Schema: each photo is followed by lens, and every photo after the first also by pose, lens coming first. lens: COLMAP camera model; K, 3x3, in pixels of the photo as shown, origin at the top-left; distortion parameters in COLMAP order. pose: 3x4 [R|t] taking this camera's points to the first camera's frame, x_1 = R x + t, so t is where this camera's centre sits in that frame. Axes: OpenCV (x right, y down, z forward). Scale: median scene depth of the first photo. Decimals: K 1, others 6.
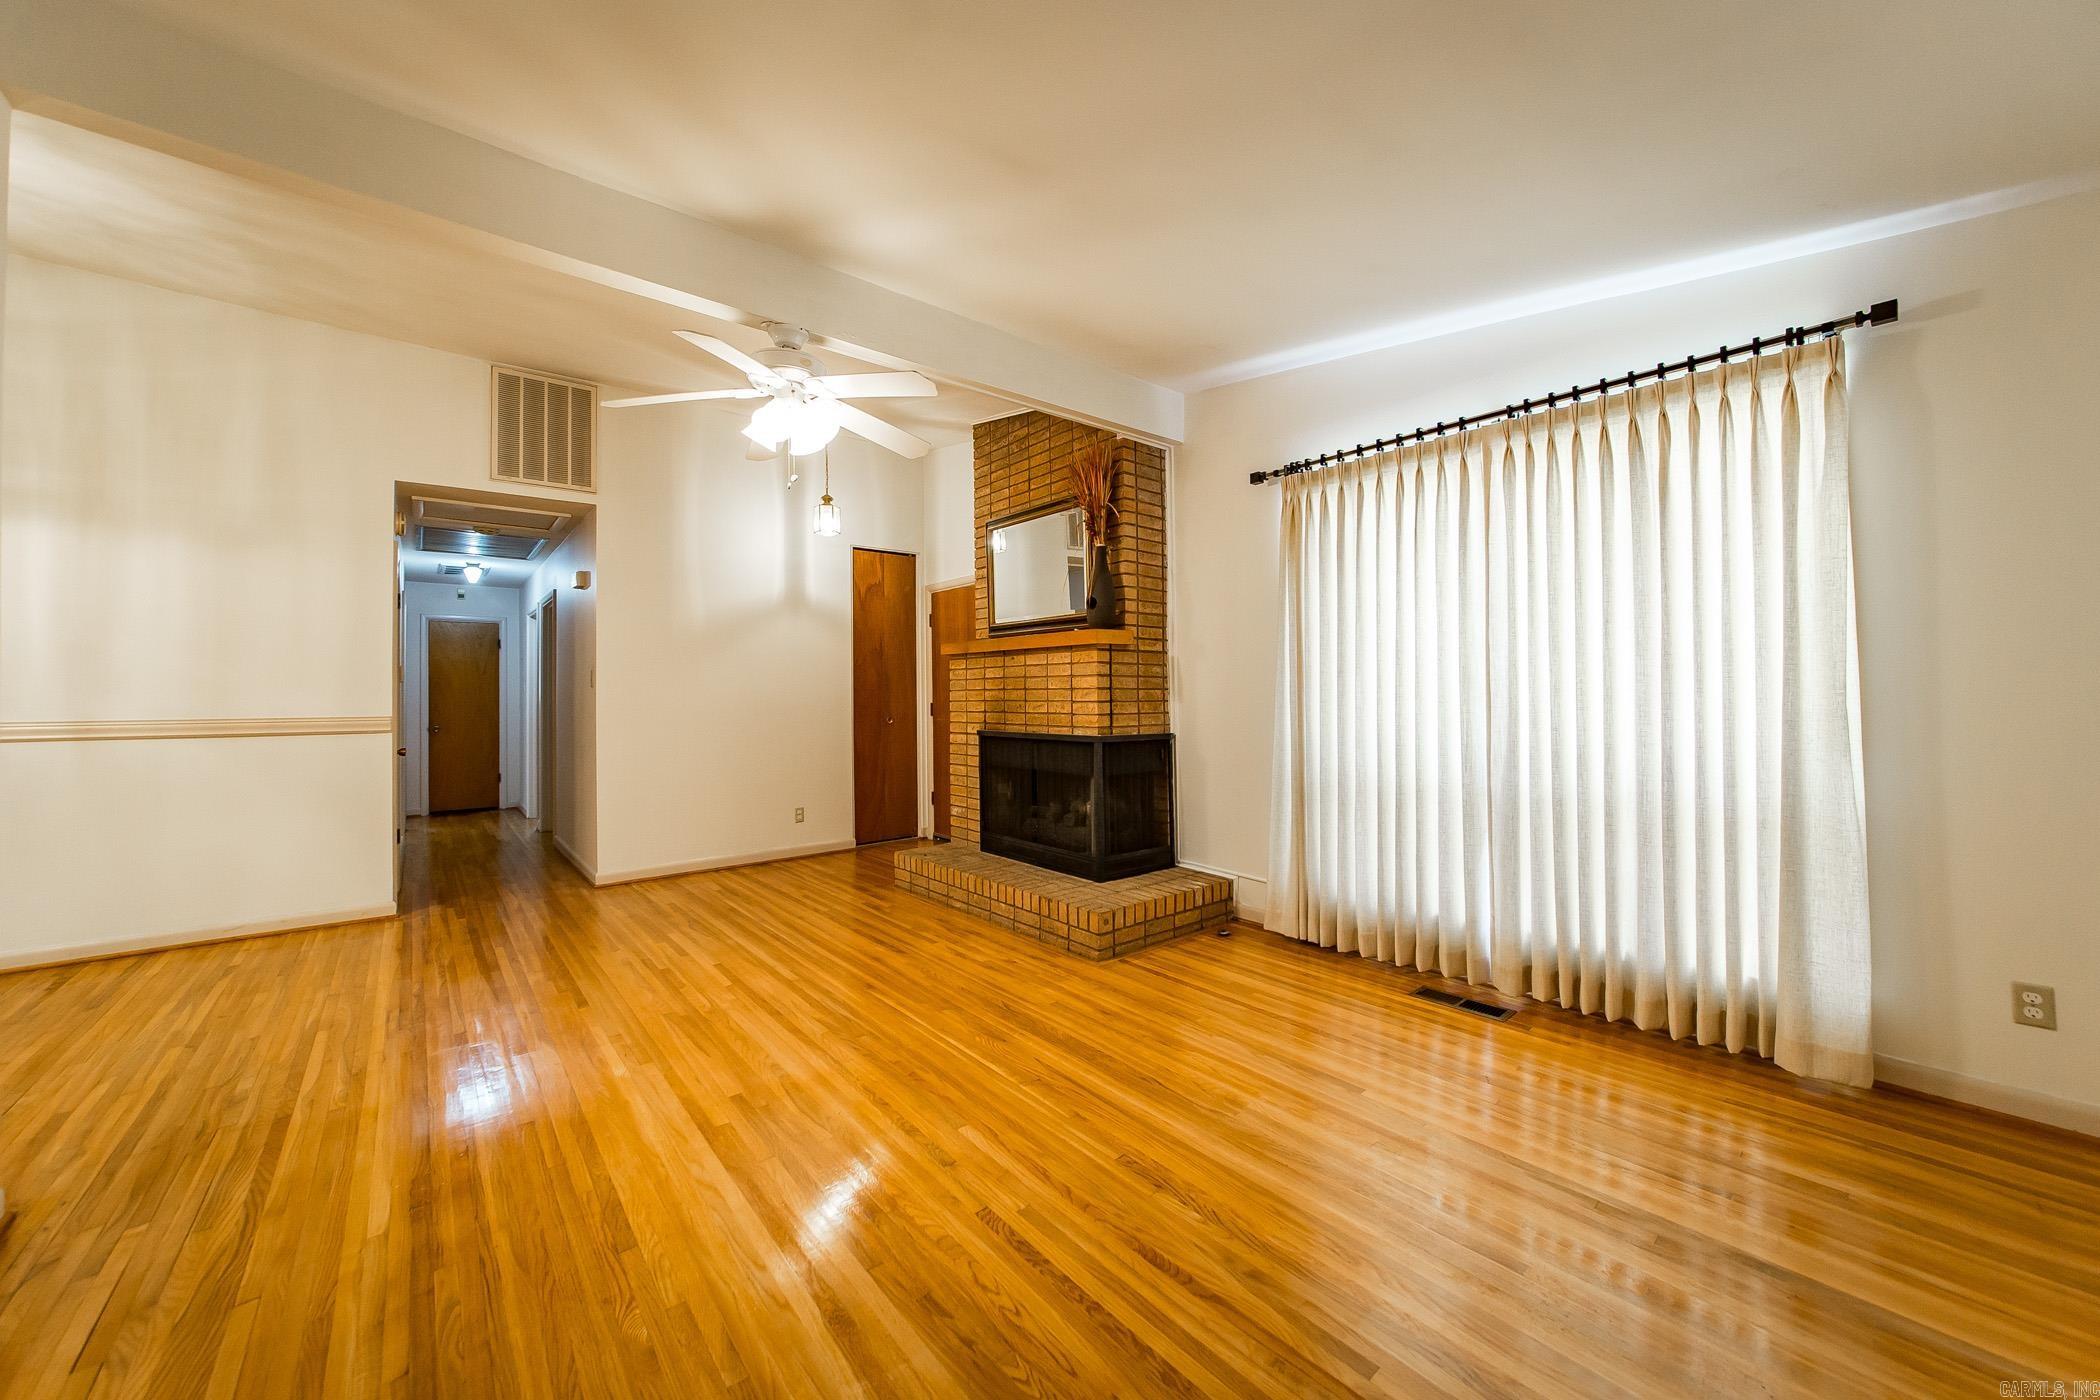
lens RADIAL K [[758.2, 0, 1040.9], [0, 758.2, 693.6], [0, 0, 1]] dist [0.001304, -0.000426]
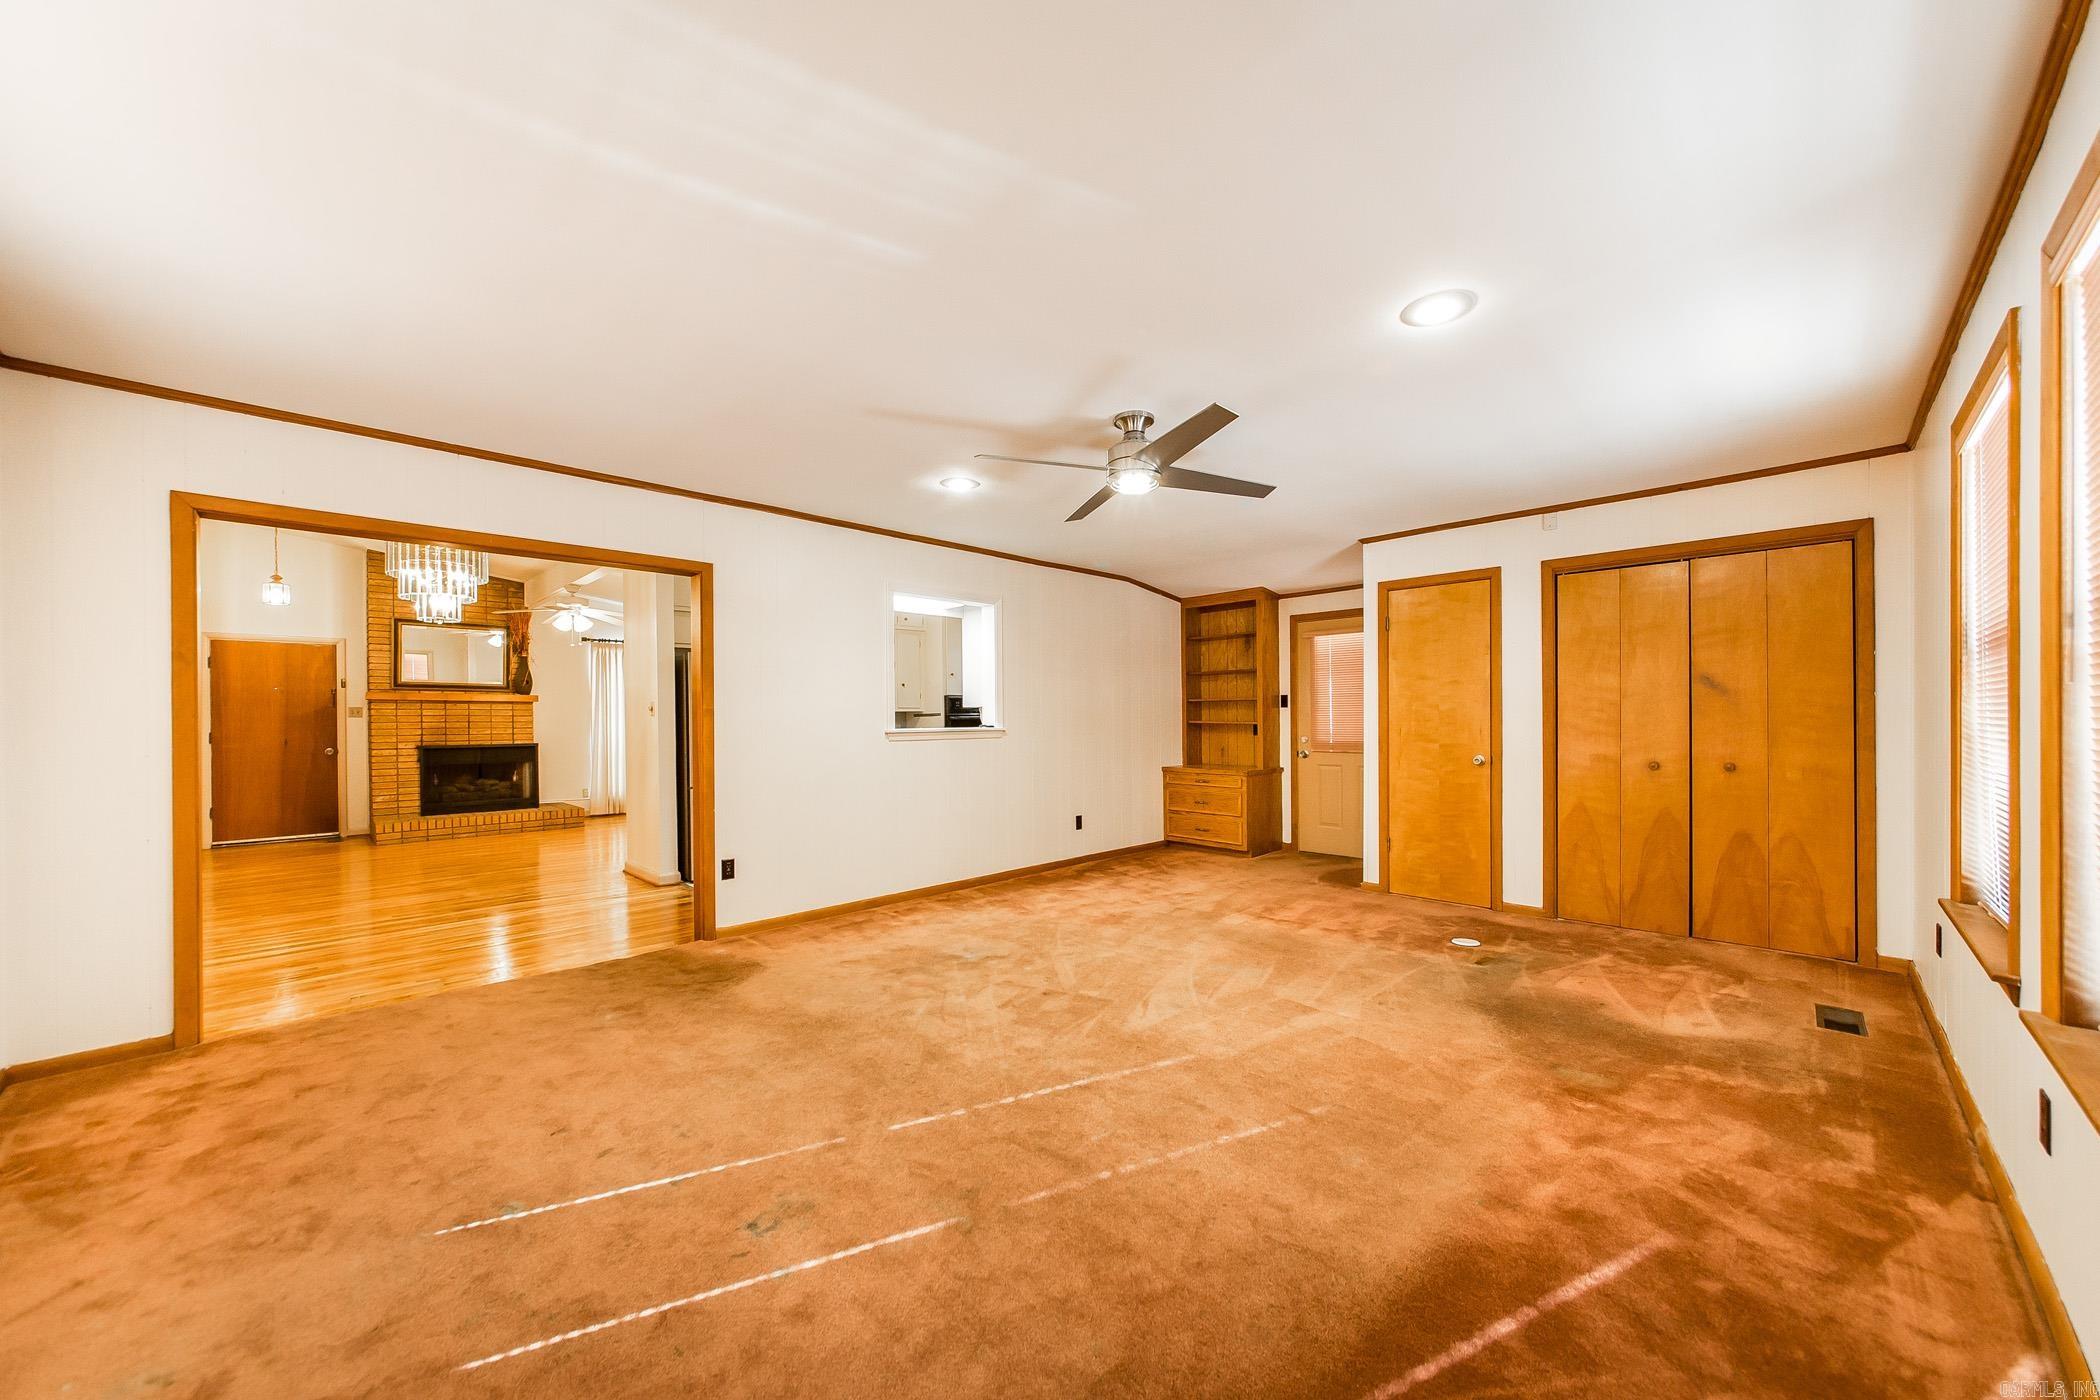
lens RADIAL K [[758.2, 0, 1047.7], [0, 758.2, 720.4], [0, 0, 1]] dist [0.001304, -0.000426]
pose [[-0.099296, 0.006713, 0.995035, -2.594018], [0.007951, 0.999951, -0.005952, 0.017323], [-0.995026, 0.007321, -0.099345, -0.315896]]
